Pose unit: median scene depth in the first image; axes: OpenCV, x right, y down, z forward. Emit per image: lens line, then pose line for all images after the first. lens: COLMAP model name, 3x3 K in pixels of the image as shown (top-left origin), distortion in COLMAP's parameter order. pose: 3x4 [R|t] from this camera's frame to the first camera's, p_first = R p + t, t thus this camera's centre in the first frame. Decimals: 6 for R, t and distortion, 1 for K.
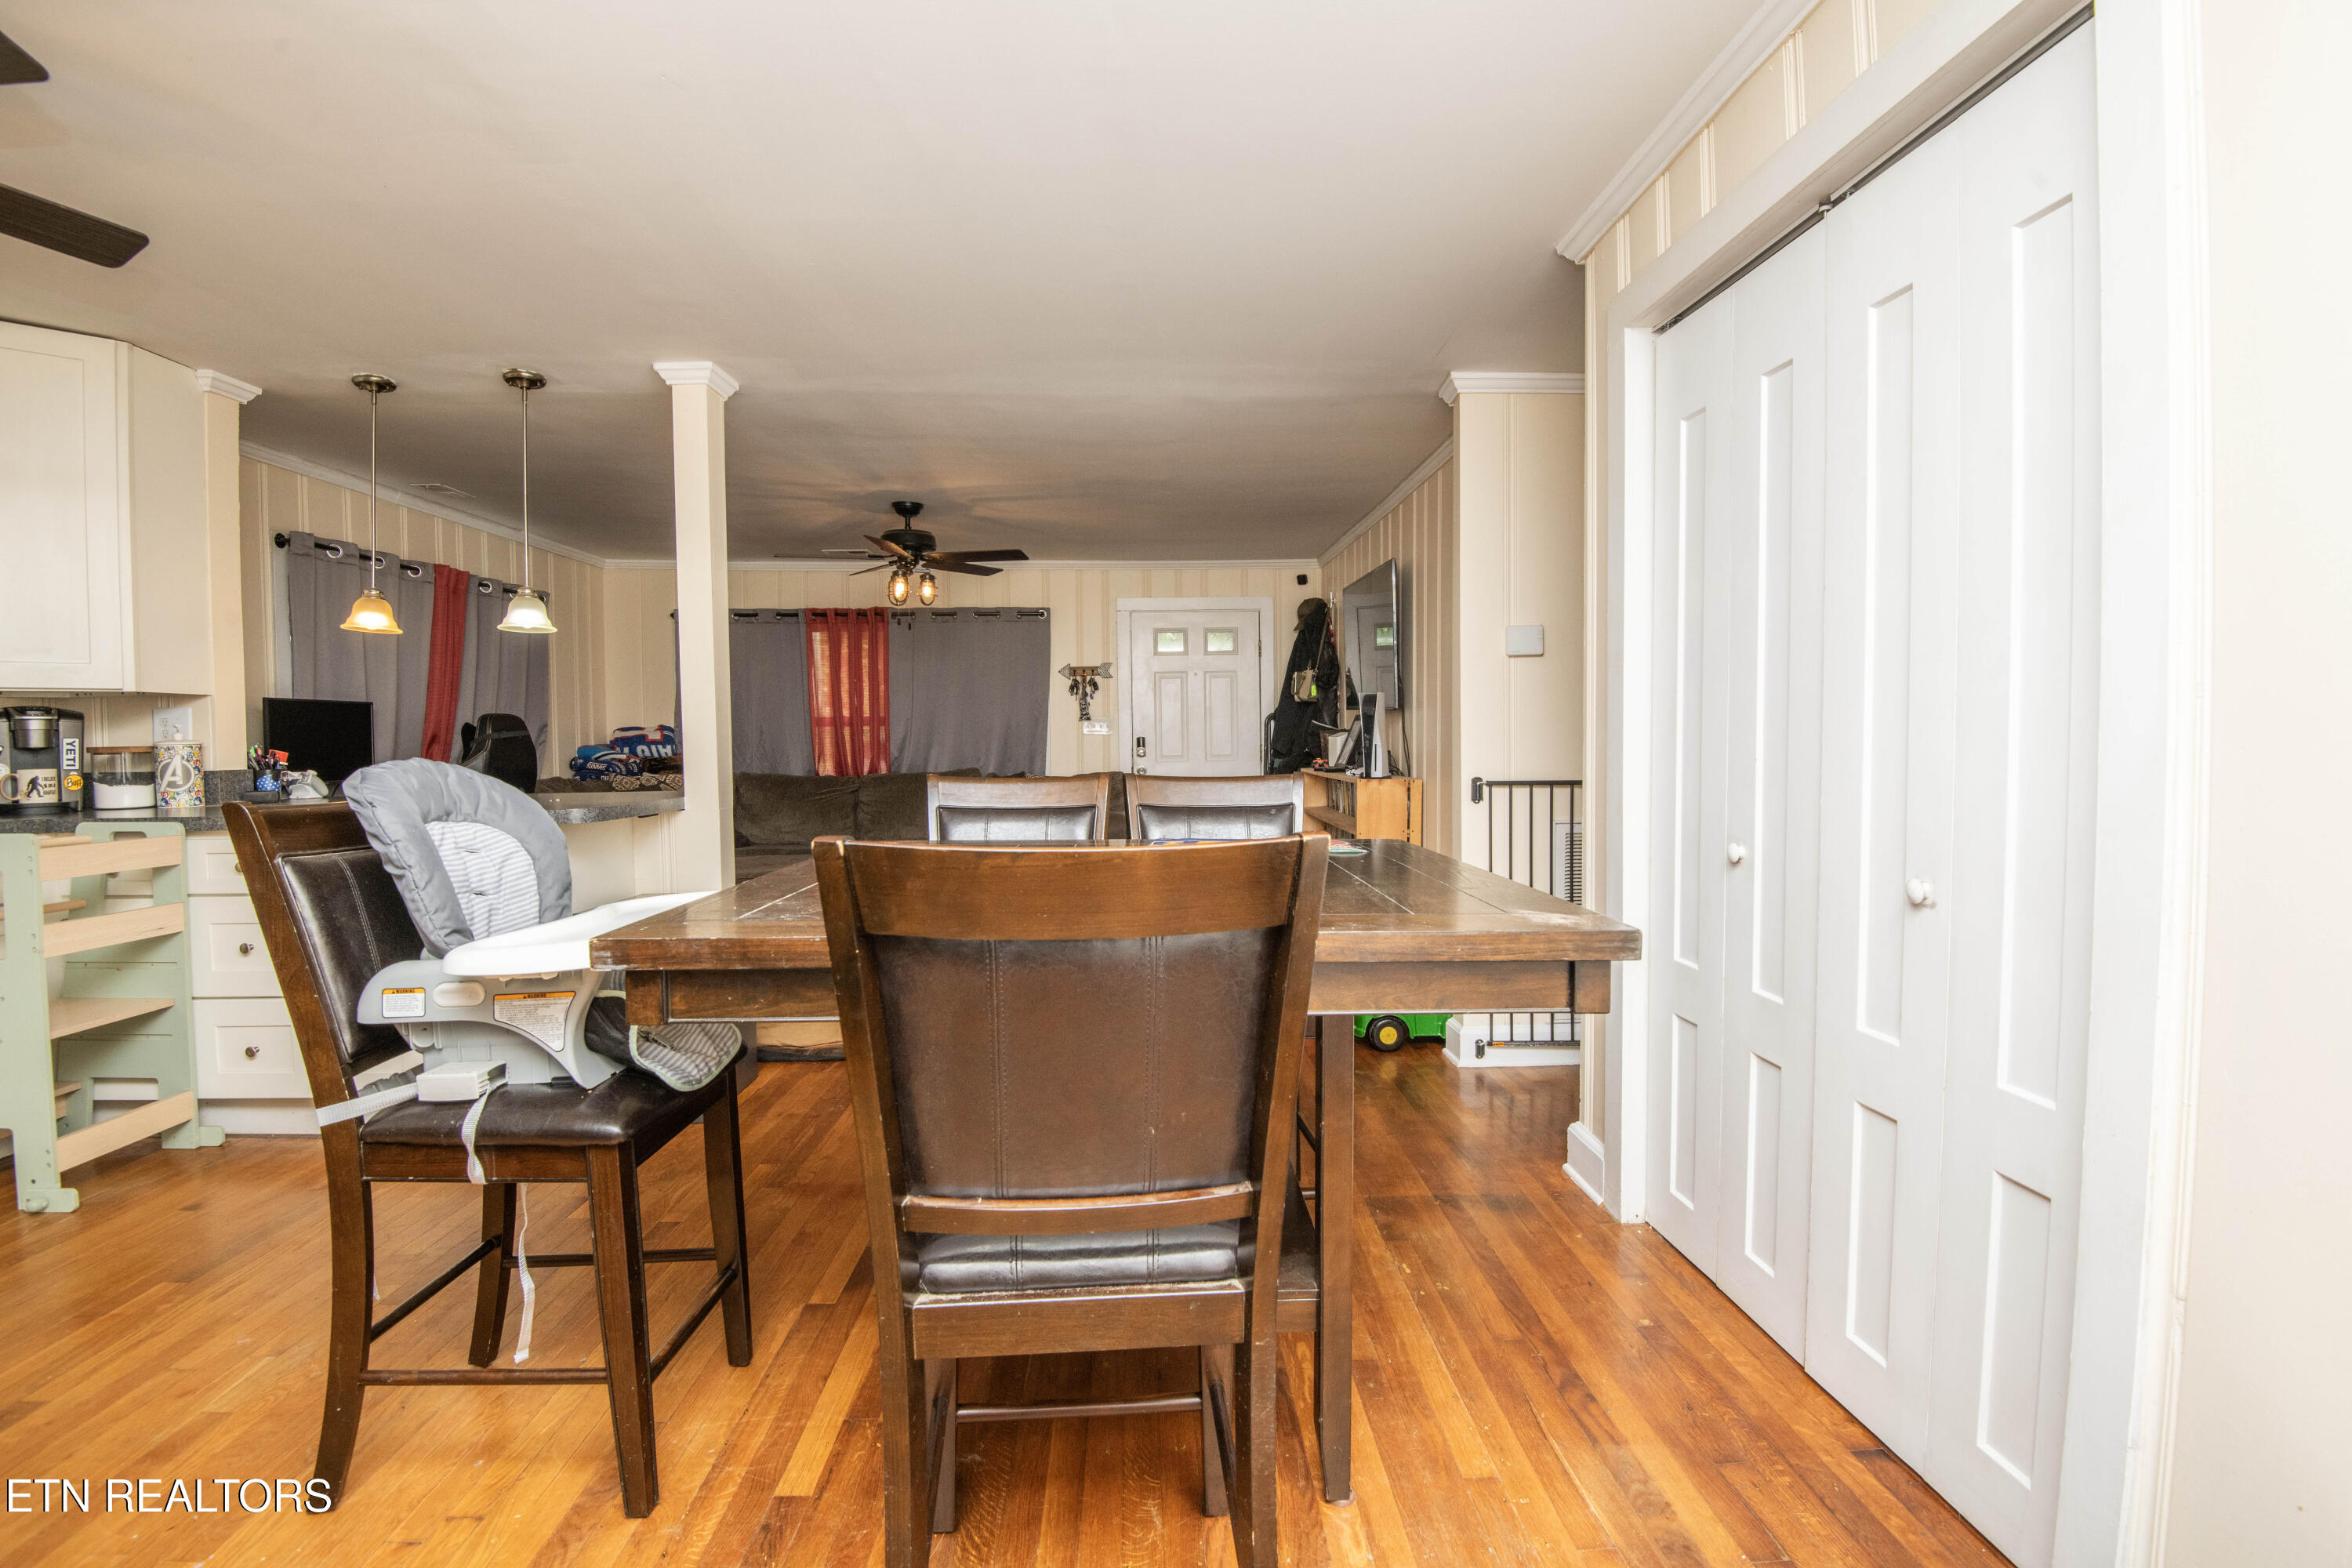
lens RADIAL K [[1094.3, 0, 1188.4], [0, 1094.3, 784.6], [0, 0, 1]] dist [-0.002774, -0.023315]
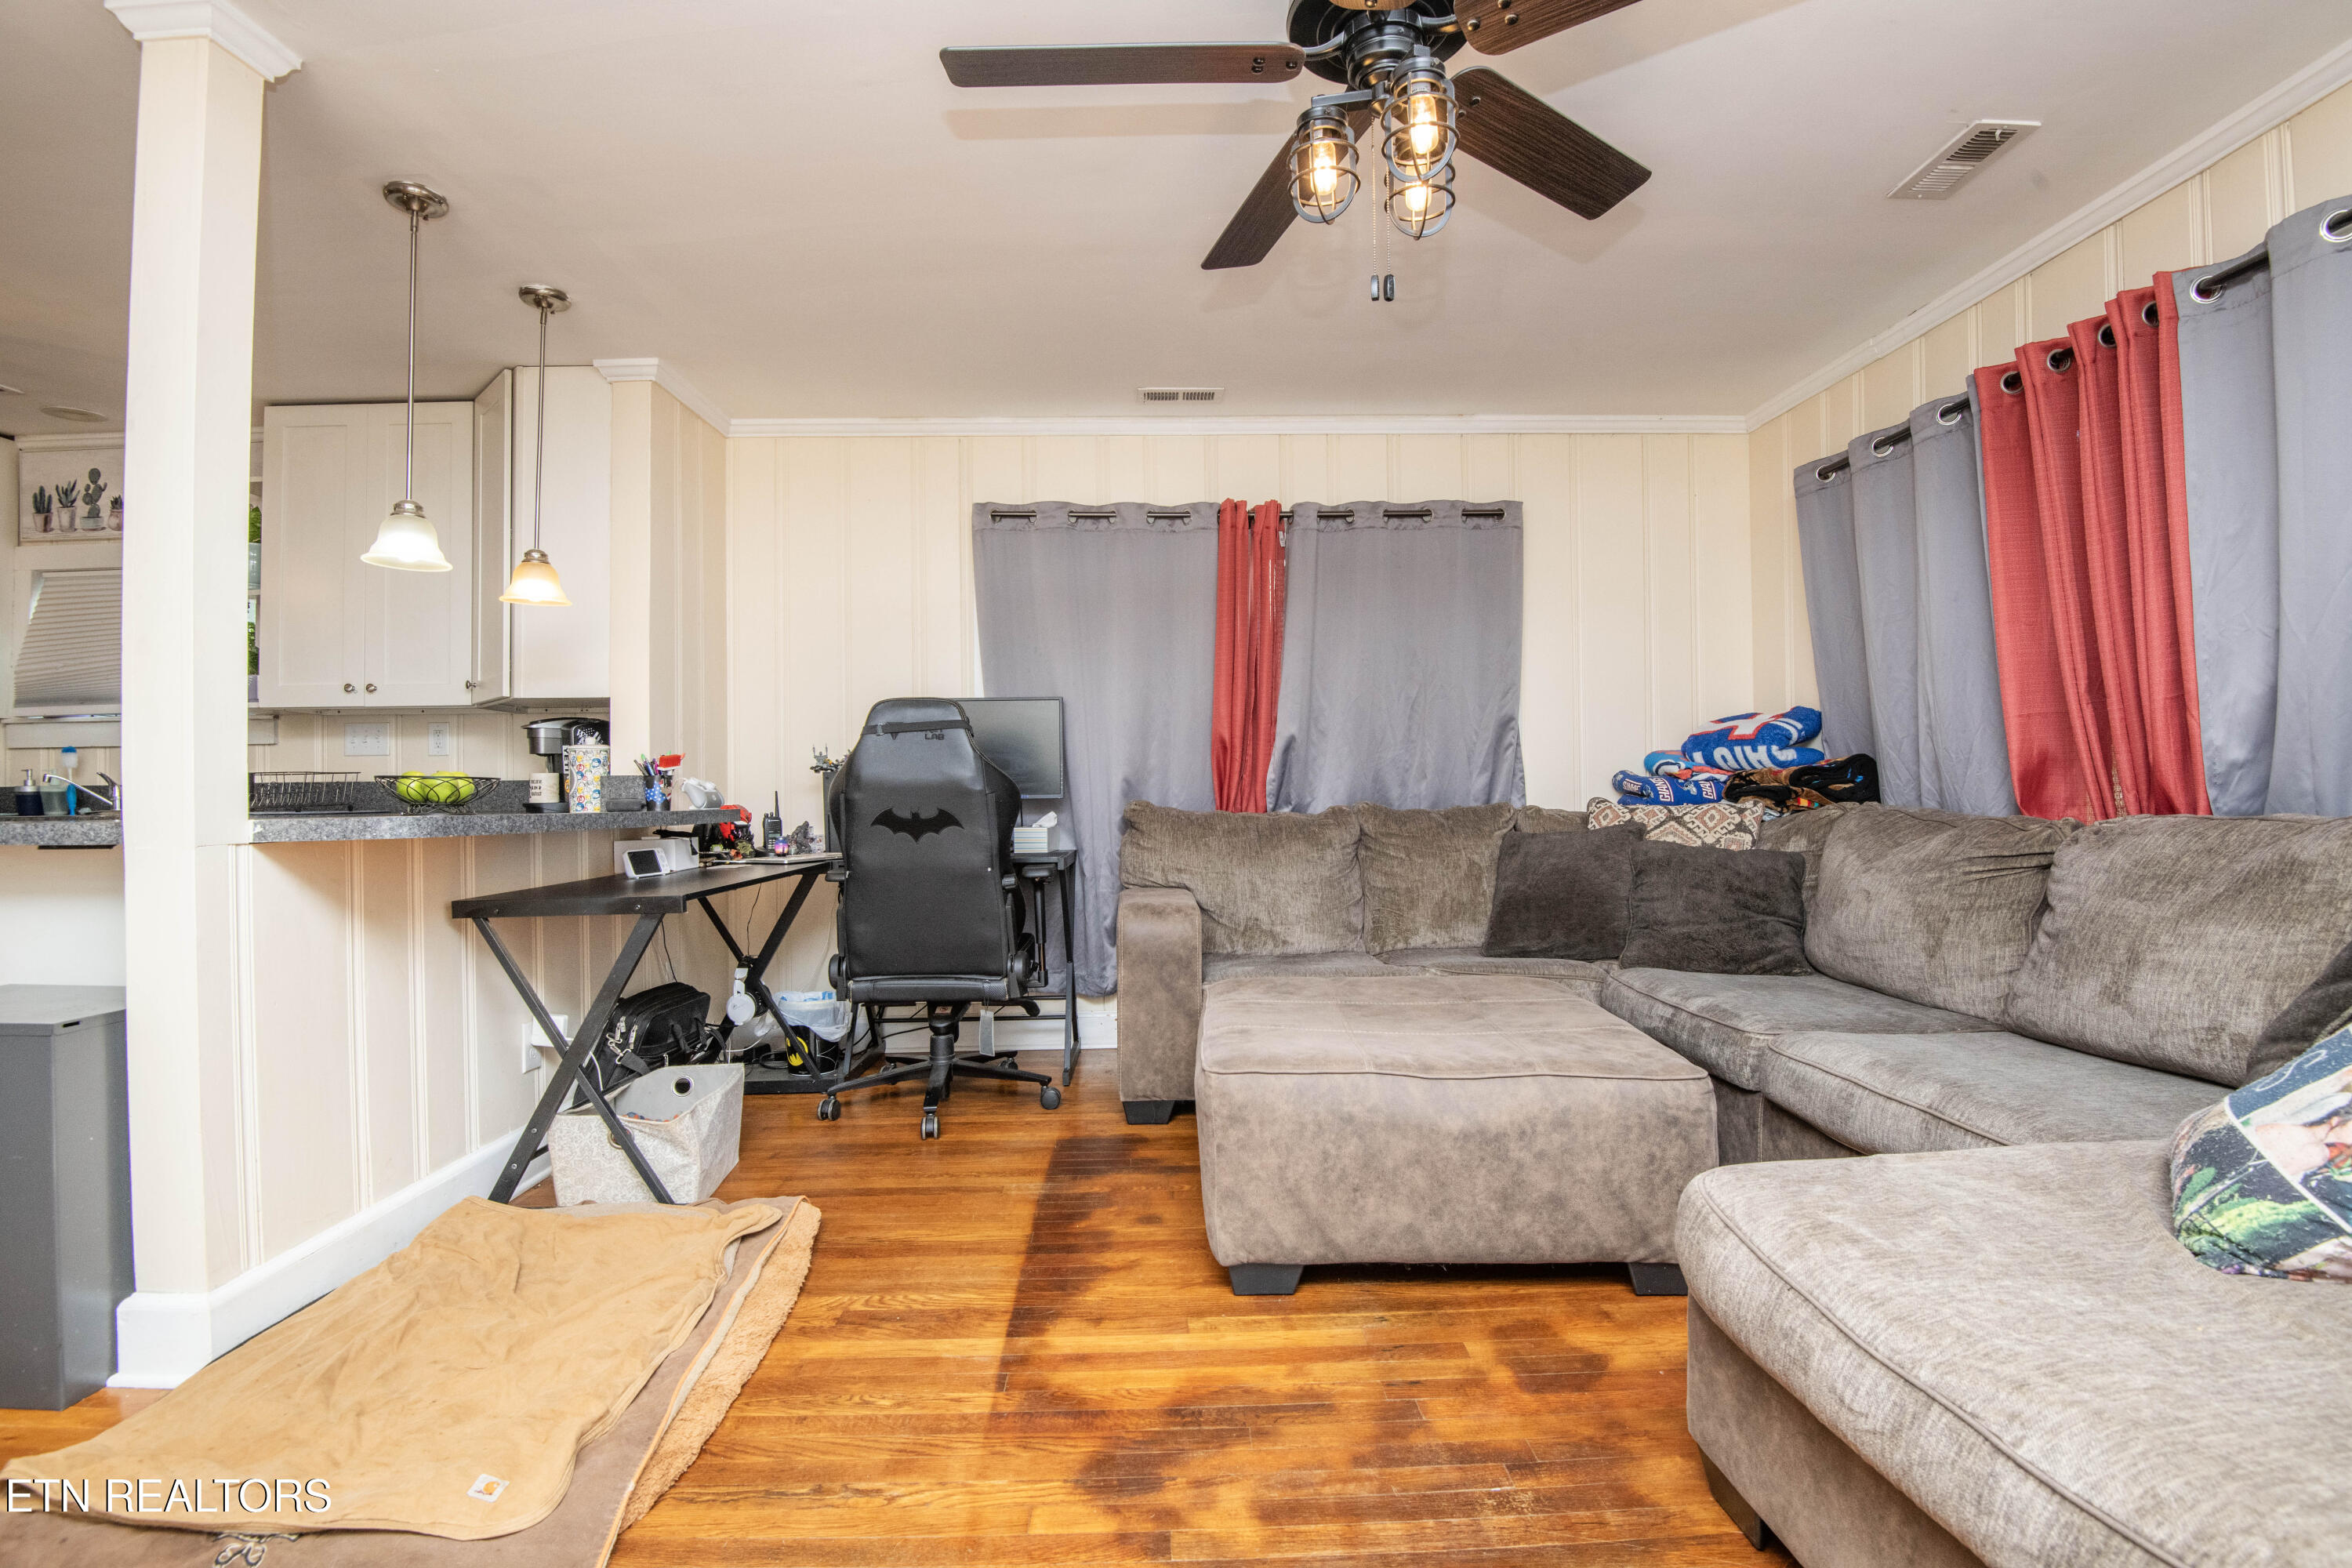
lens RADIAL K [[1094.3, 0, 1188.4], [0, 1094.3, 784.6], [0, 0, 1]] dist [-0.002774, -0.023315]
pose [[-0.012094, 0.002333, -0.999924, 0.027568], [-0.030877, 0.999520, 0.002706, -0.011862], [0.999450, 0.030907, -0.012016, 0.761456]]
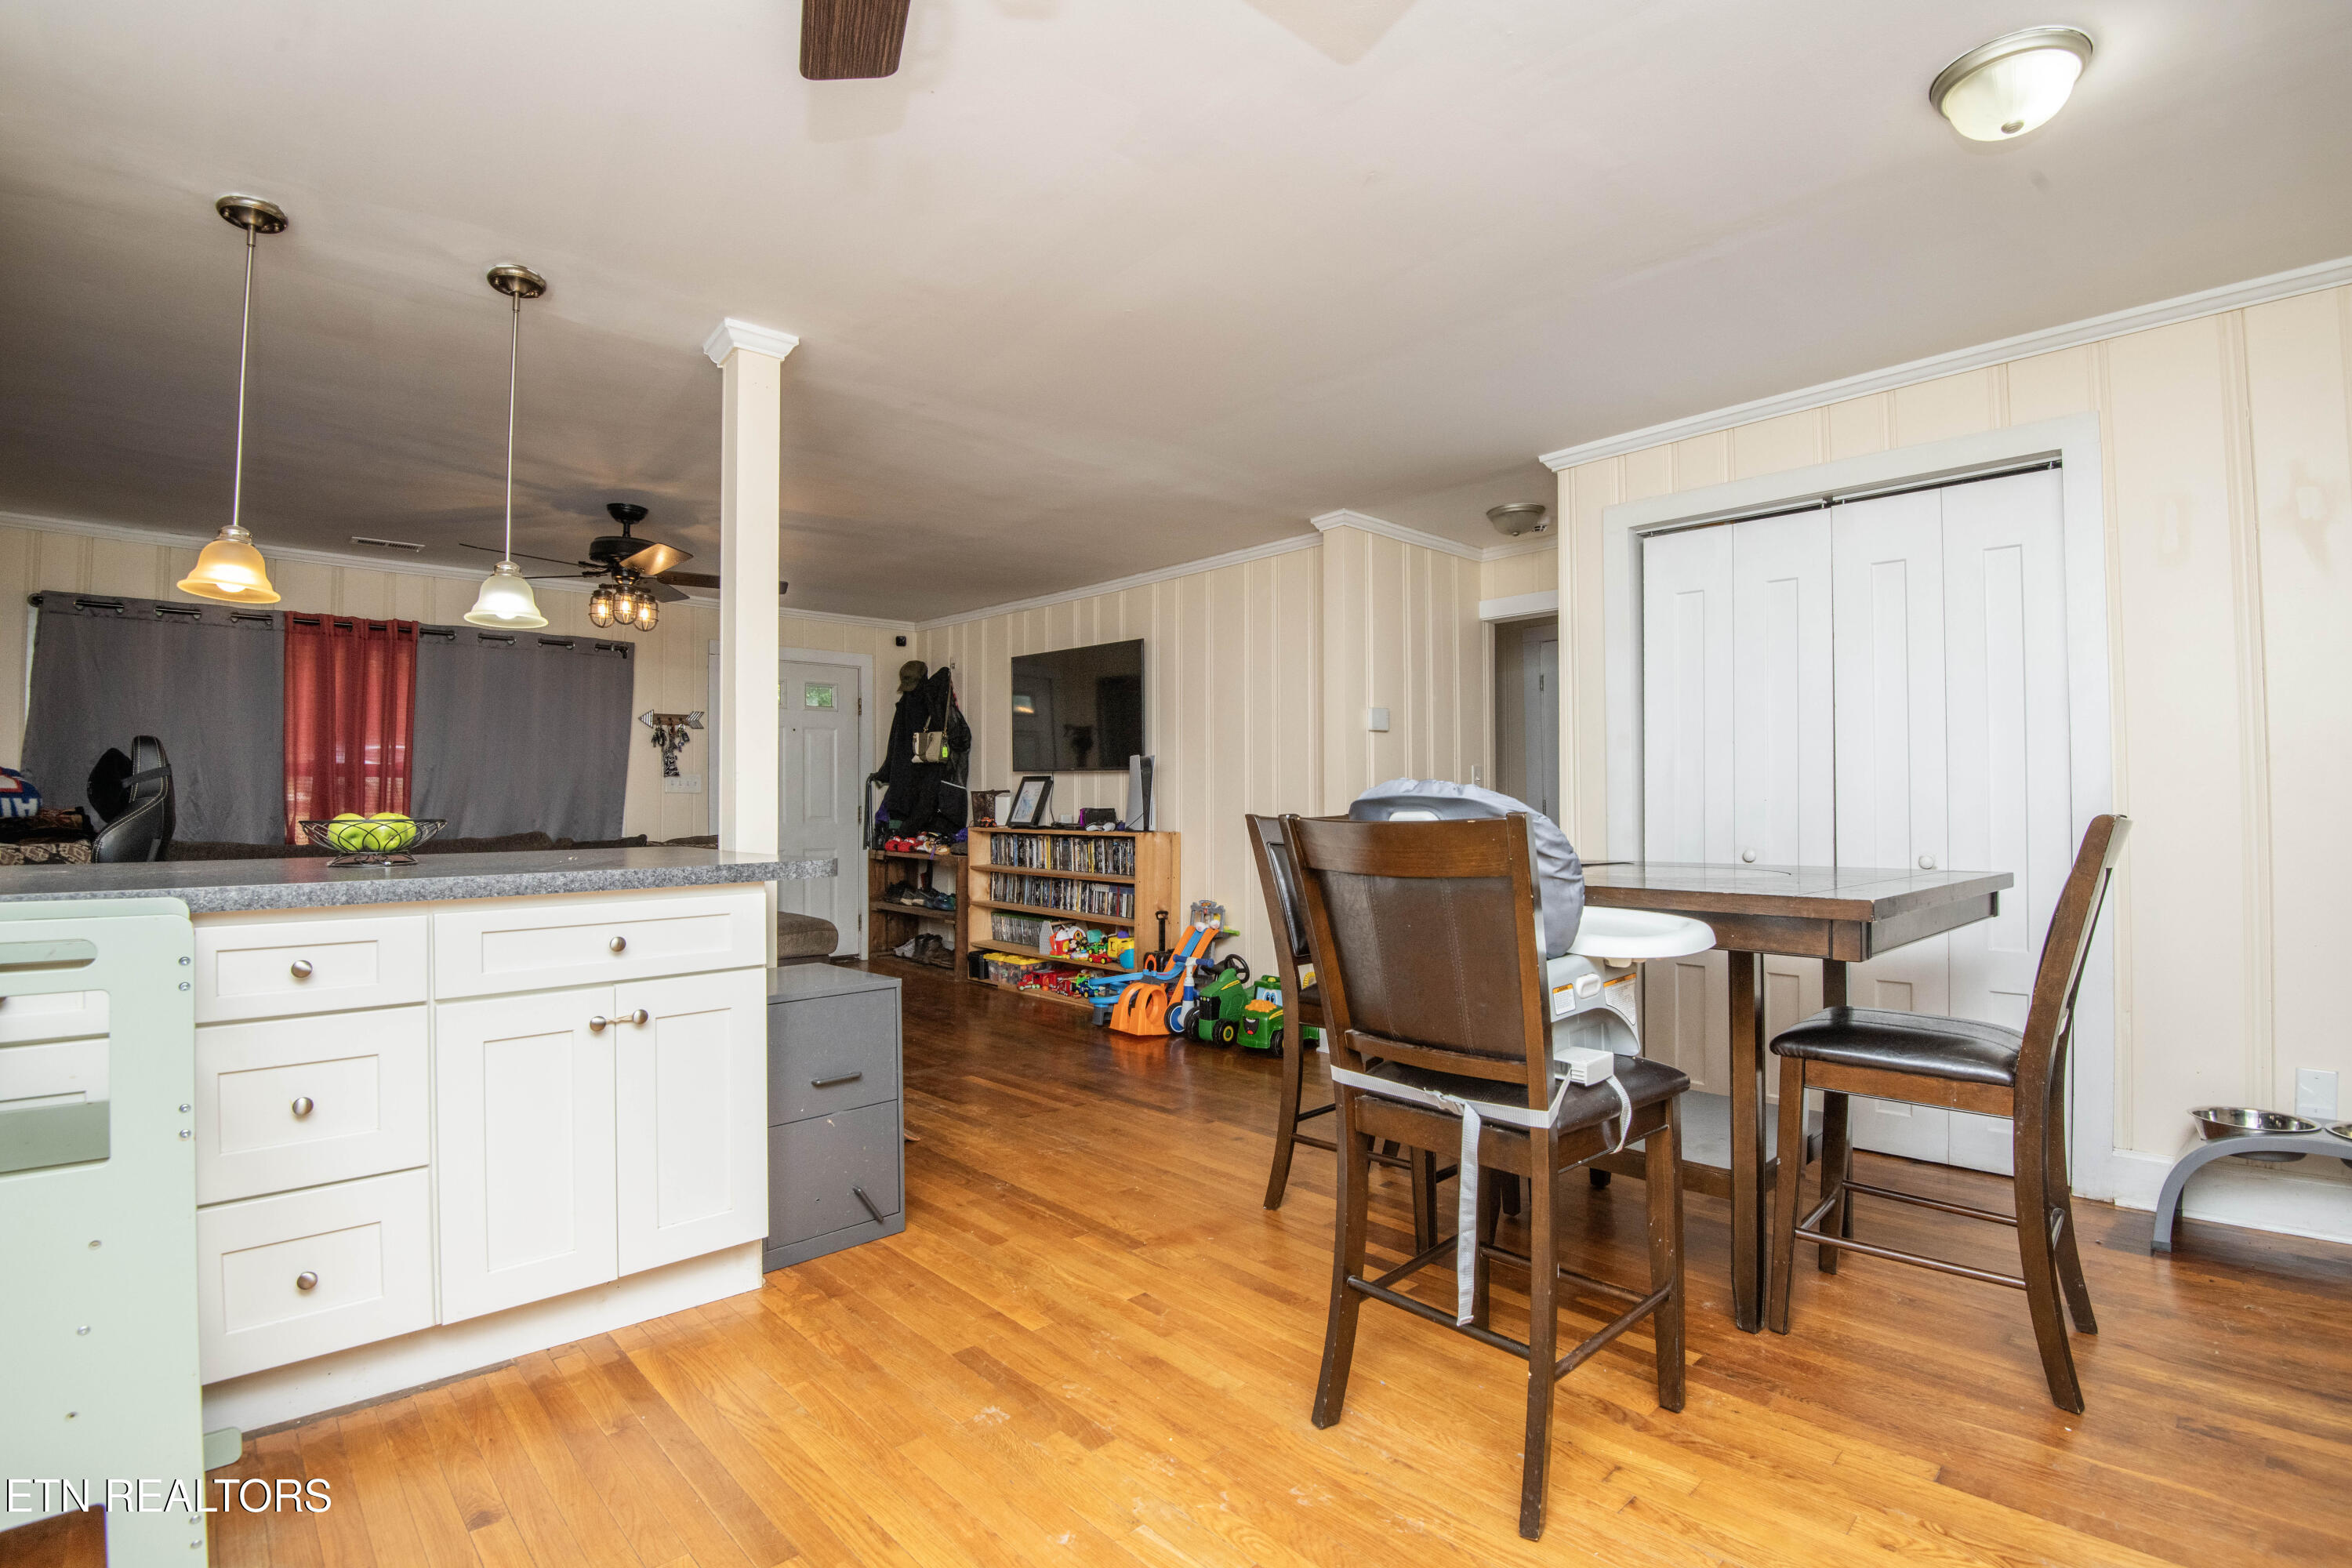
lens RADIAL K [[1094.3, 0, 1188.4], [0, 1094.3, 784.6], [0, 0, 1]] dist [-0.002774, -0.023315]
pose [[0.751231, 0.020430, 0.659724, -0.379275], [0.024575, 0.997962, -0.058888, 0.009157], [-0.659582, 0.060451, 0.749198, 0.091109]]
